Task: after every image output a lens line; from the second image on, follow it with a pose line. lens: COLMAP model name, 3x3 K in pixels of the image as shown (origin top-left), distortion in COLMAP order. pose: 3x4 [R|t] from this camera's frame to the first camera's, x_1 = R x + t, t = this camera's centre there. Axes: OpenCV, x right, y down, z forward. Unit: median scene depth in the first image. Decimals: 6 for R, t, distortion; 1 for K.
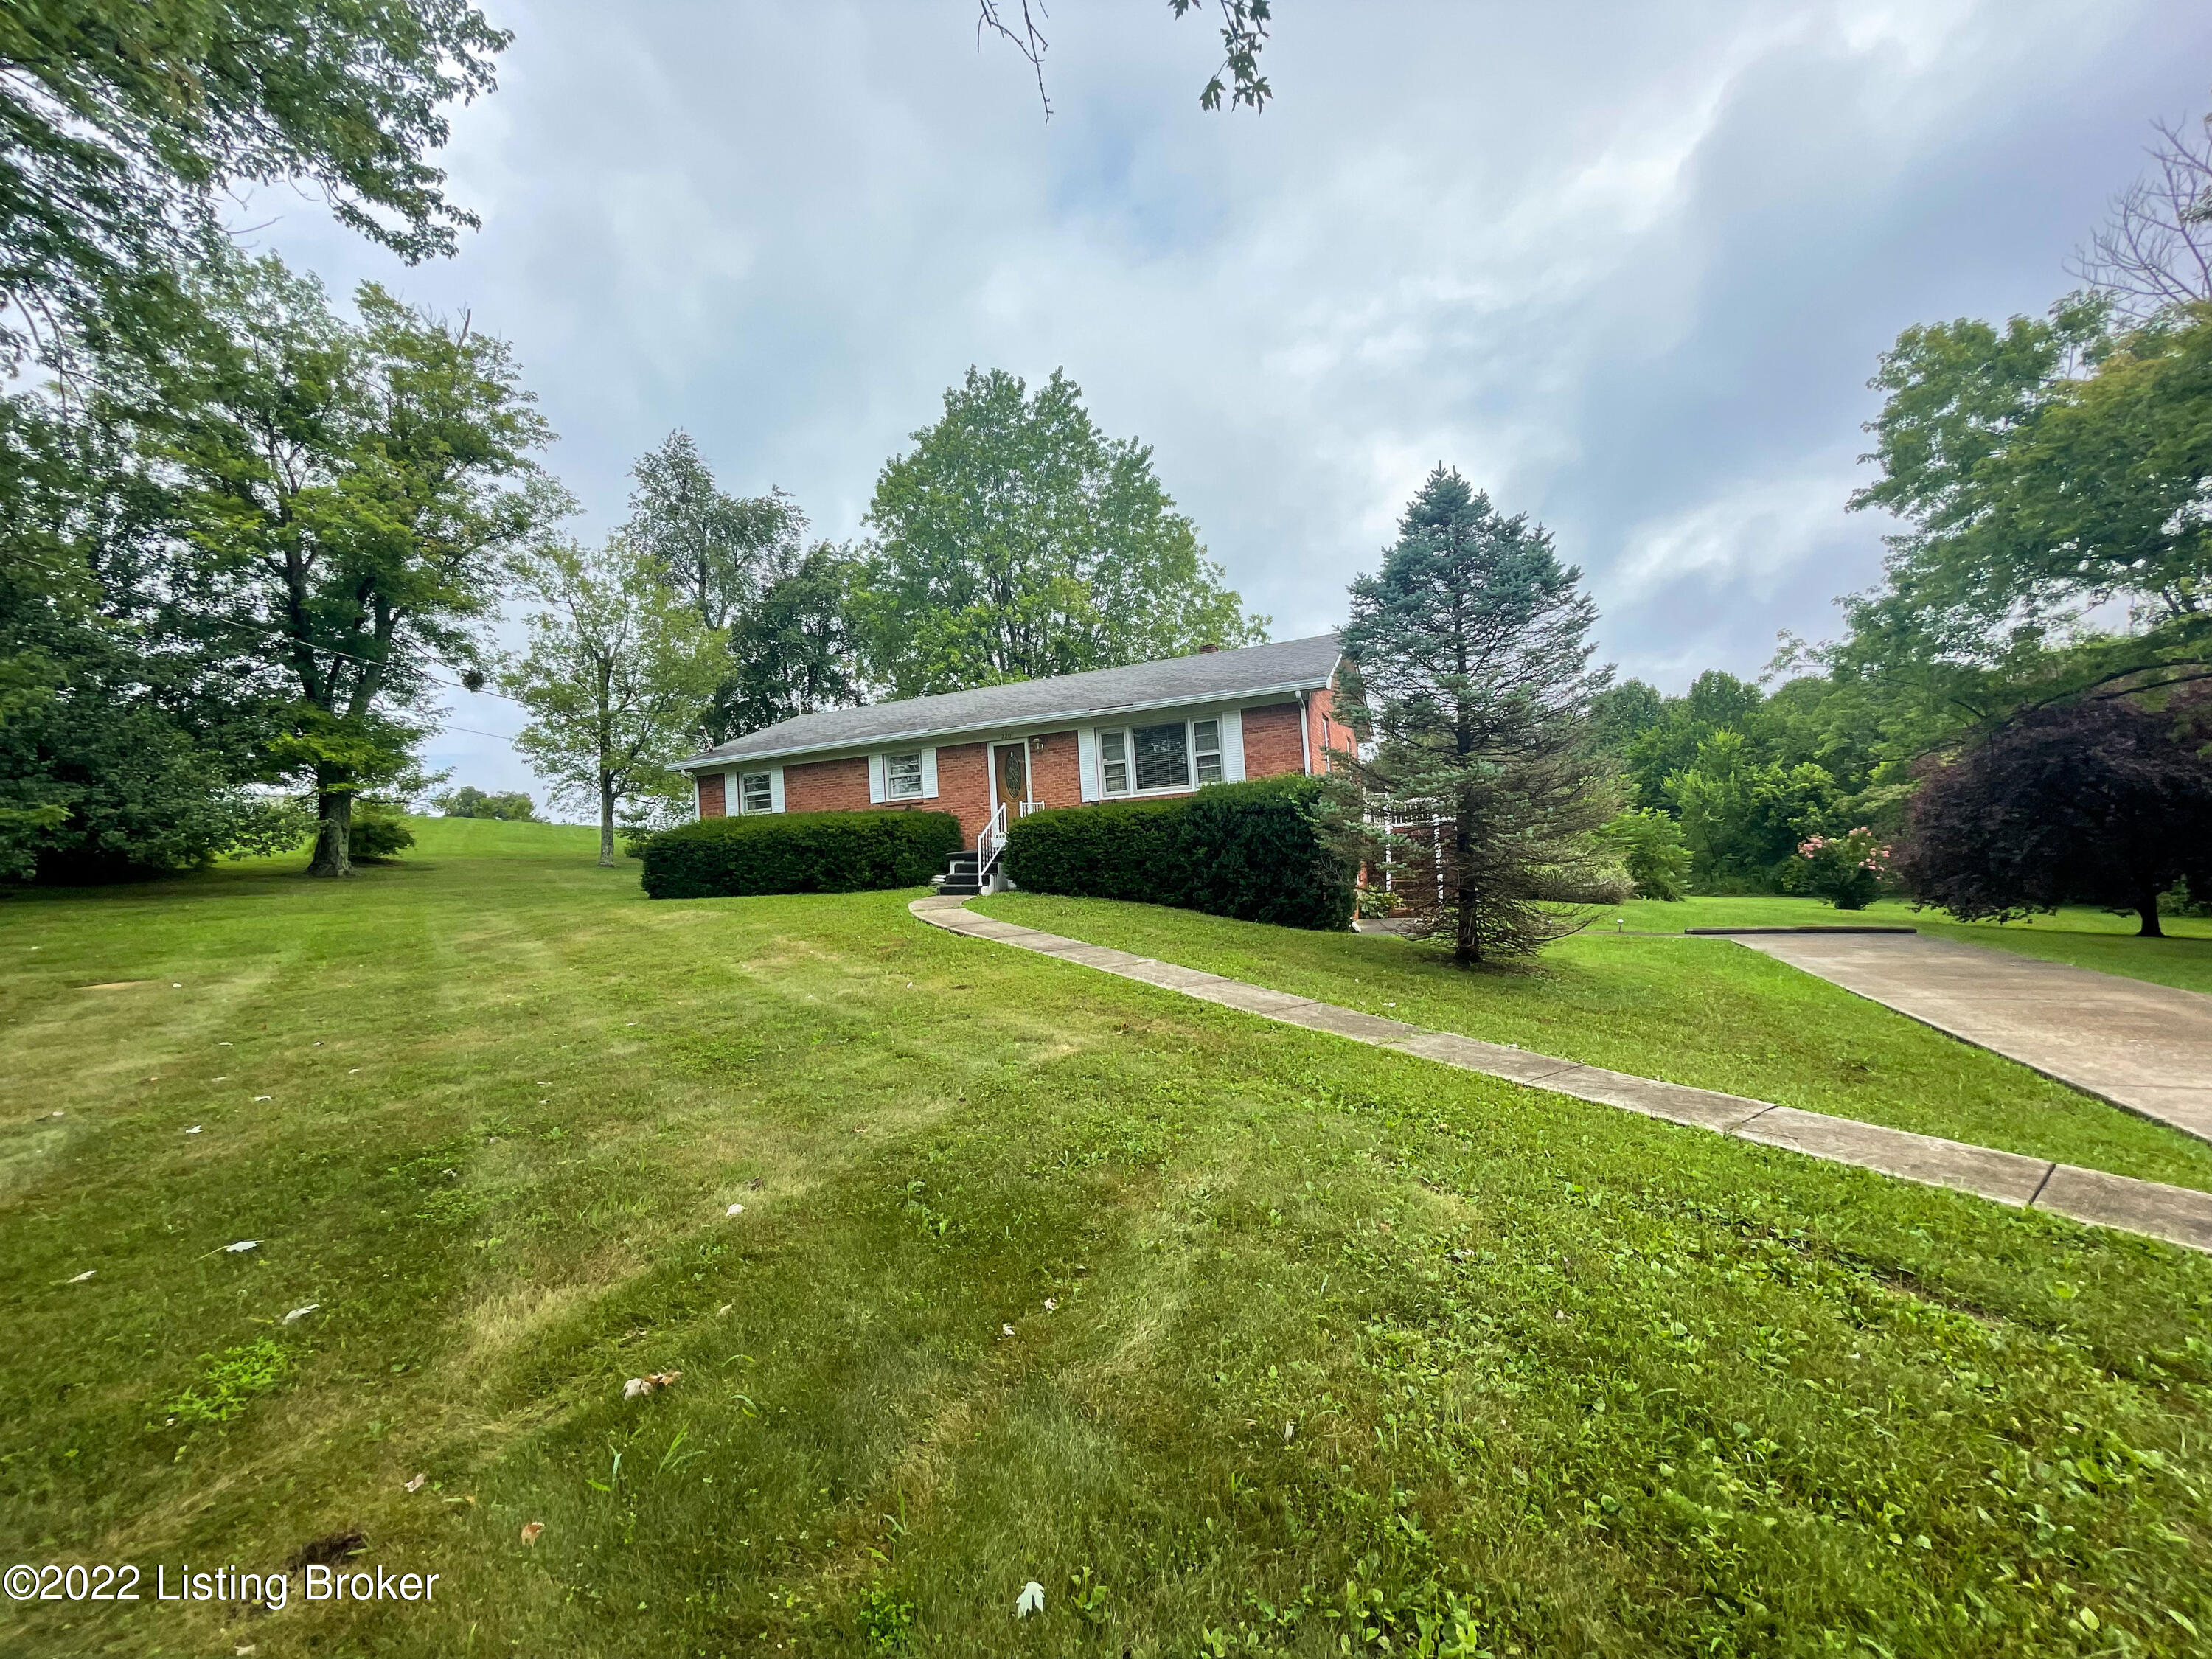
lens RADIAL K [[885.6, 0, 1103.2], [0, 885.6, 833.1], [0, 0, 1]] dist [0.002173, 0.000136]
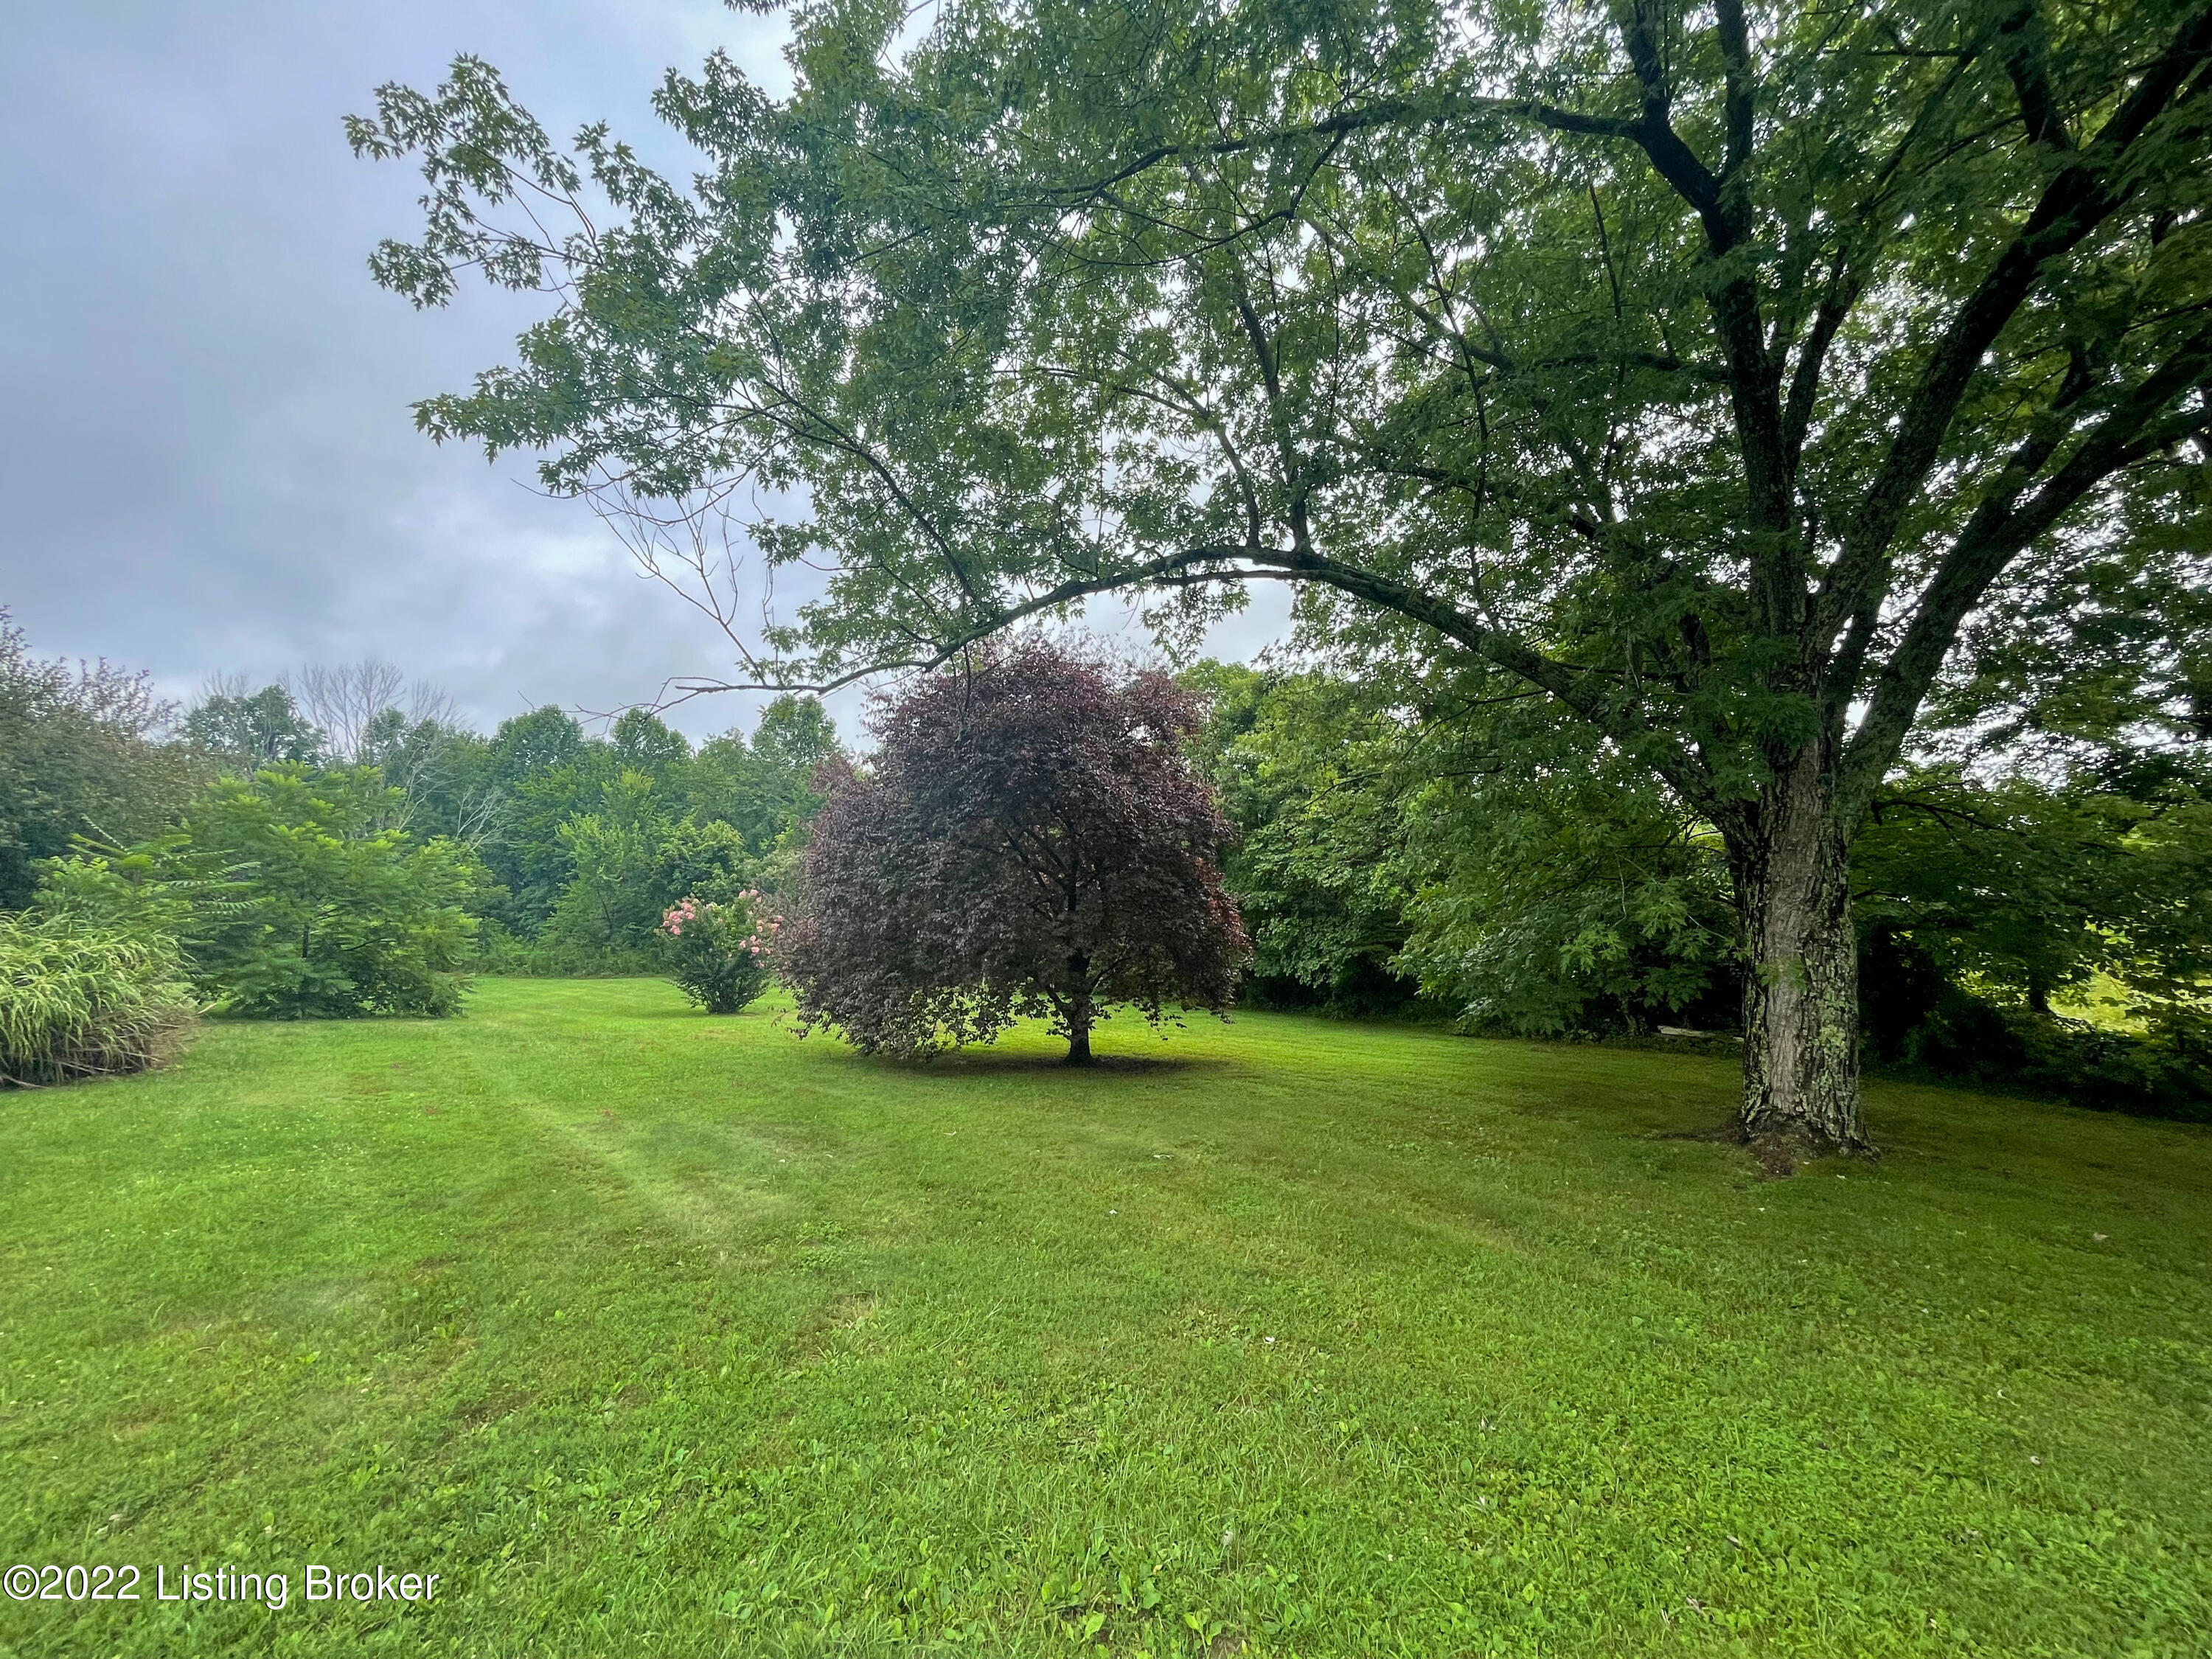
lens RADIAL K [[885.6, 0, 1105.4], [0, 885.6, 826.1], [0, 0, 1]] dist [0.002173, 0.000136]
pose [[0.485282, 0.099769, 0.868647, 0.227365], [-0.028230, 0.994738, -0.098481, 0.002846], [-0.873902, 0.023269, 0.485545, 0.248748]]
